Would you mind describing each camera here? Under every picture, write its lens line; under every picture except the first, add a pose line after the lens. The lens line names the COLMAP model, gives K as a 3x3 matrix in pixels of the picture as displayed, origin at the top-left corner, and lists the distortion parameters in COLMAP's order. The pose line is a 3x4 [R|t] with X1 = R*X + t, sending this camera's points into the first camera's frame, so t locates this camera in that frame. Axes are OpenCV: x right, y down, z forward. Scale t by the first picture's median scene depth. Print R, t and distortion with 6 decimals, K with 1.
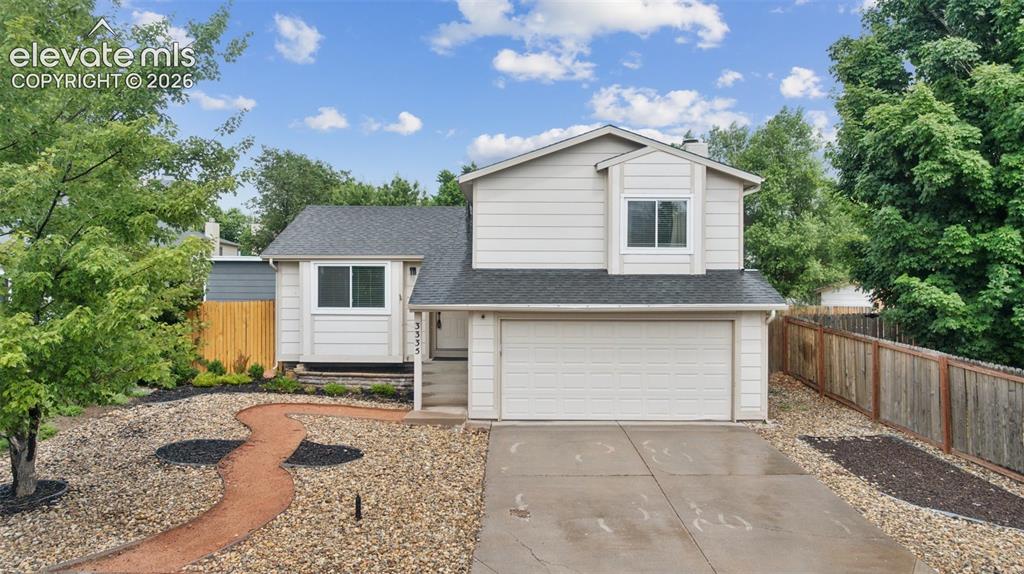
lens RADIAL K [[726.1, 0, 510.5], [0, 726.1, 292.6], [0, 0, 1]] dist [-0.009561, 0.001037]
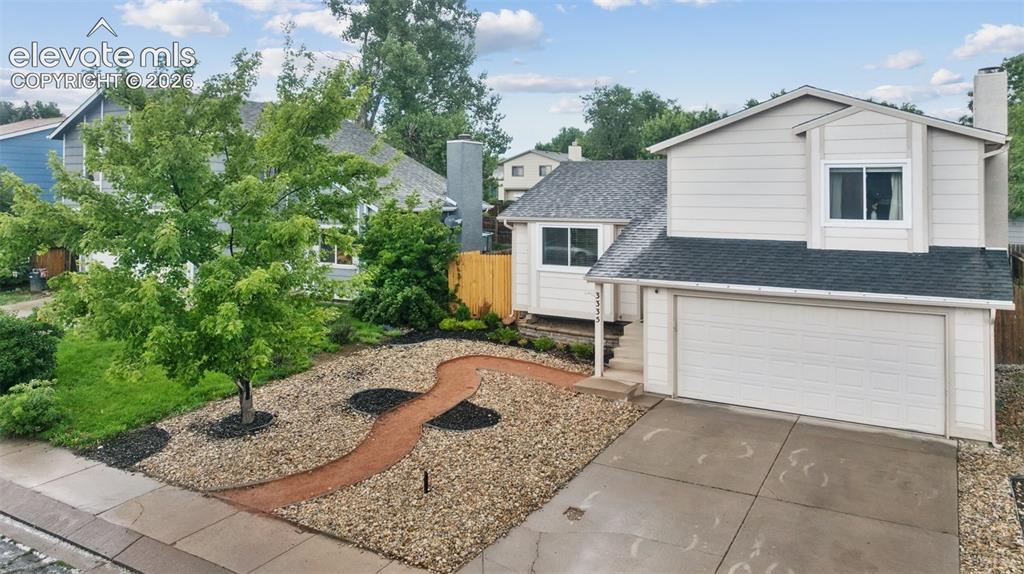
lens RADIAL K [[727.7, 0, 515.4], [0, 727.7, 180.4], [0, 0, 1]] dist [-0.010004, 0.008990]
pose [[0.860014, -0.010569, -0.510162, 0.311839], [0.000875, 0.999815, -0.019237, -0.101684], [0.510270, 0.016097, 0.859863, 0.030570]]
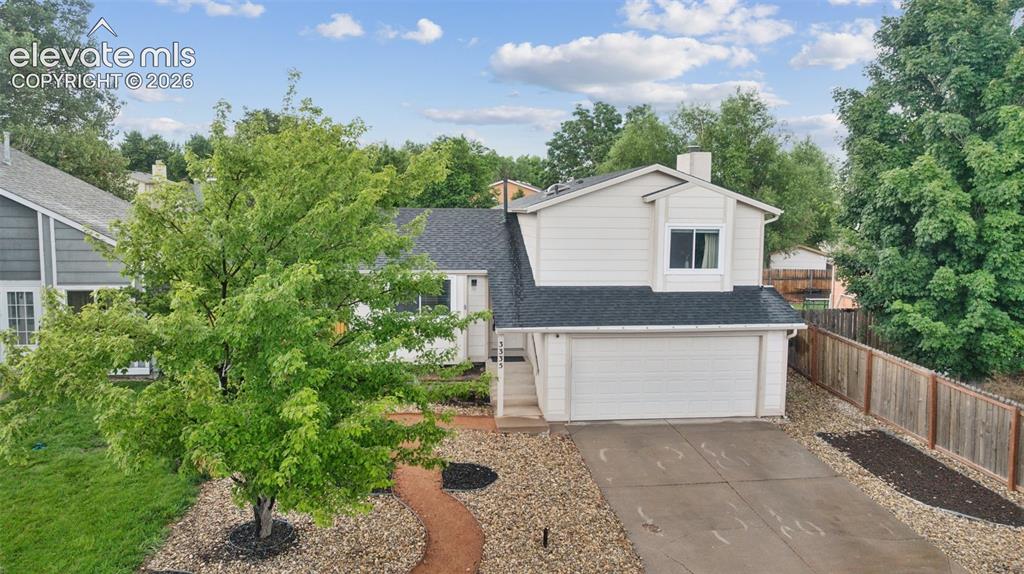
lens RADIAL K [[722.8, 0, 510.9], [0, 722.8, 281.8], [0, 0, 1]] dist [-0.012797, 0.001830]
pose [[0.992924, -0.005952, 0.118599, -0.250843], [-0.005777, 0.995139, 0.098306, -0.168151], [-0.118608, -0.098296, 0.988064, -0.130087]]
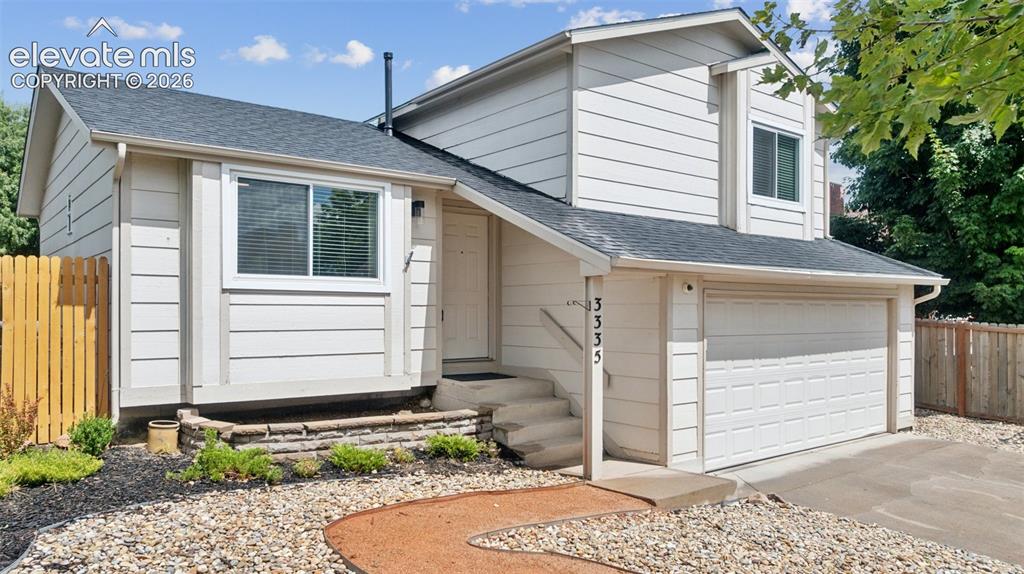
lens RADIAL K [[738.3, 0, 512.9], [0, 738.3, 311.8], [0, 0, 1]] dist [-0.005409, -0.000950]
pose [[0.774595, -0.002469, 0.632452, -0.488617], [0.002162, 0.999997, 0.001257, 0.050262], [-0.632453, 0.000394, 0.774598, 0.661230]]
